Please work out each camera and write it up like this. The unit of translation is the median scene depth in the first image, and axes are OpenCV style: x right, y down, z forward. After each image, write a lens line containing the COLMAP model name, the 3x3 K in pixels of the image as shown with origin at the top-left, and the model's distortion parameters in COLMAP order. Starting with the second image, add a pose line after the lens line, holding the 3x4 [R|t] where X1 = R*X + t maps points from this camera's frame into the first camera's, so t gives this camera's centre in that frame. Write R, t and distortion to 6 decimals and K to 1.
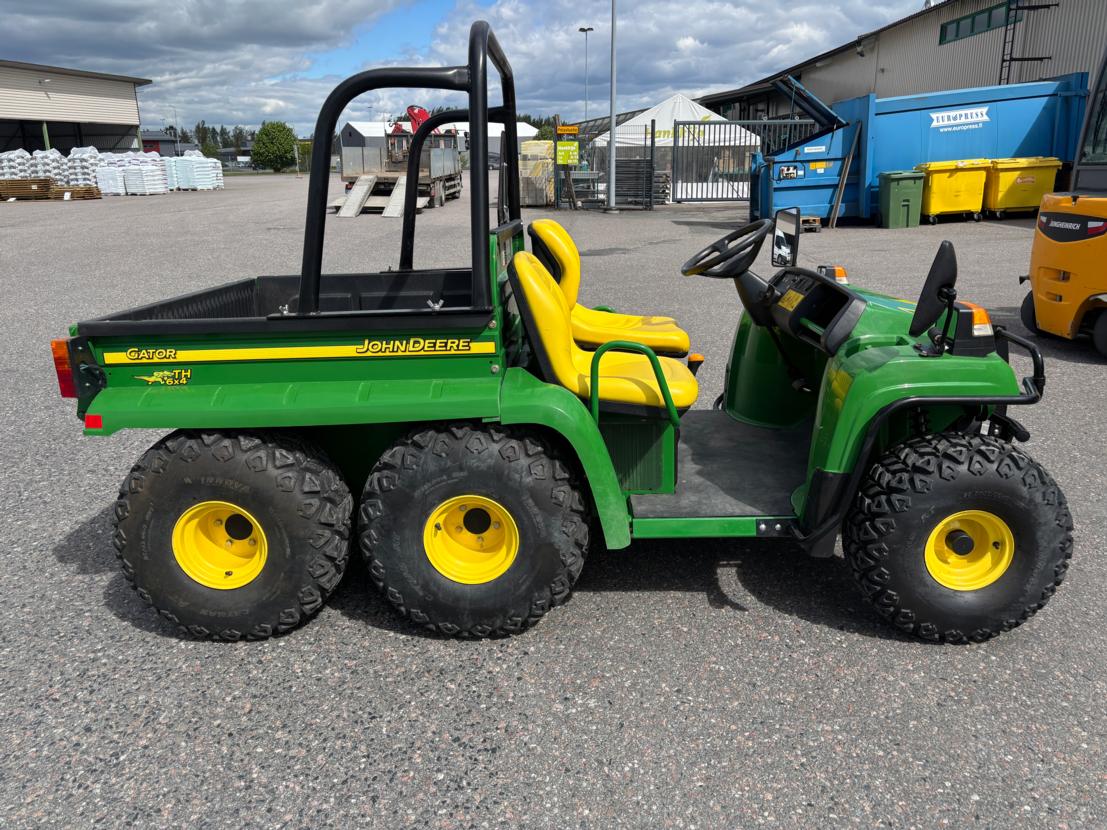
lens RADIAL K [[864.1, 0, 556.1], [0, 864.1, 415.0], [0, 0, 1]] dist [0.039746, -0.034650]
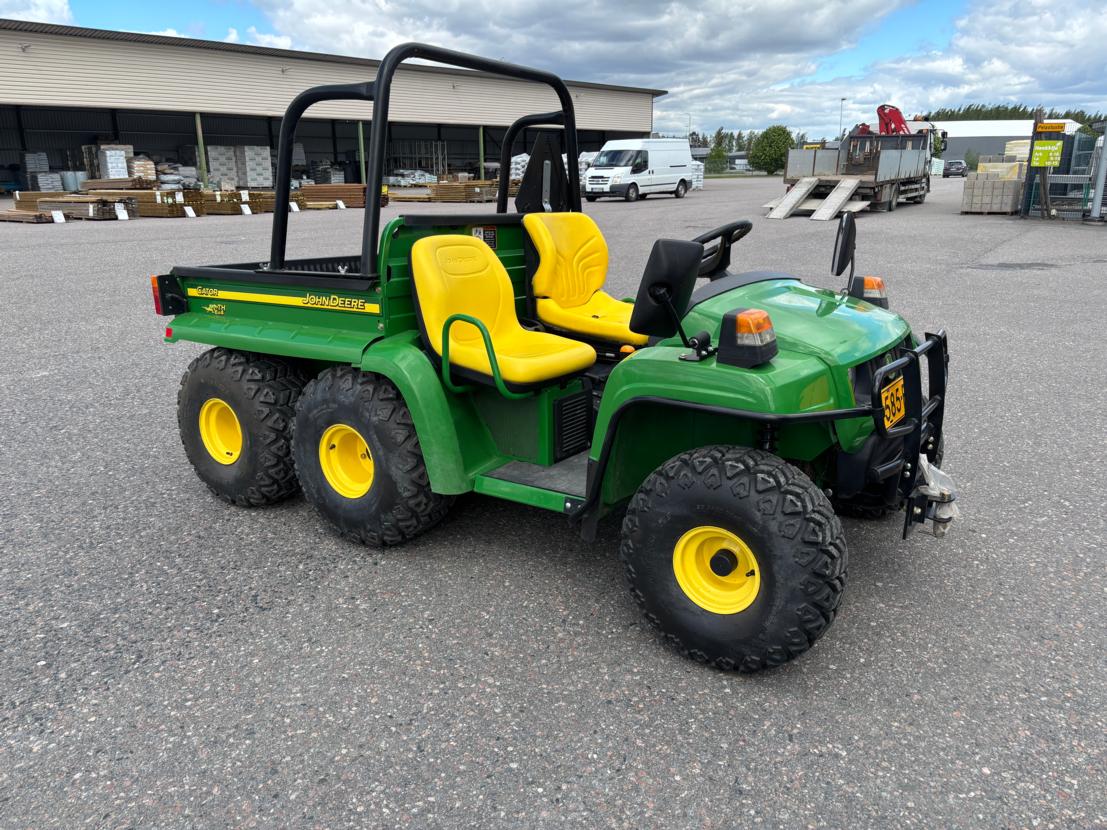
lens RADIAL K [[864.1, 0, 564.7], [0, 864.1, 417.5], [0, 0, 1]] dist [0.039746, -0.034650]
pose [[0.832986, 0.159354, -0.529850, 0.120929], [-0.160118, 0.986079, 0.044842, -0.003480], [0.529619, 0.047486, 0.846905, 0.015872]]
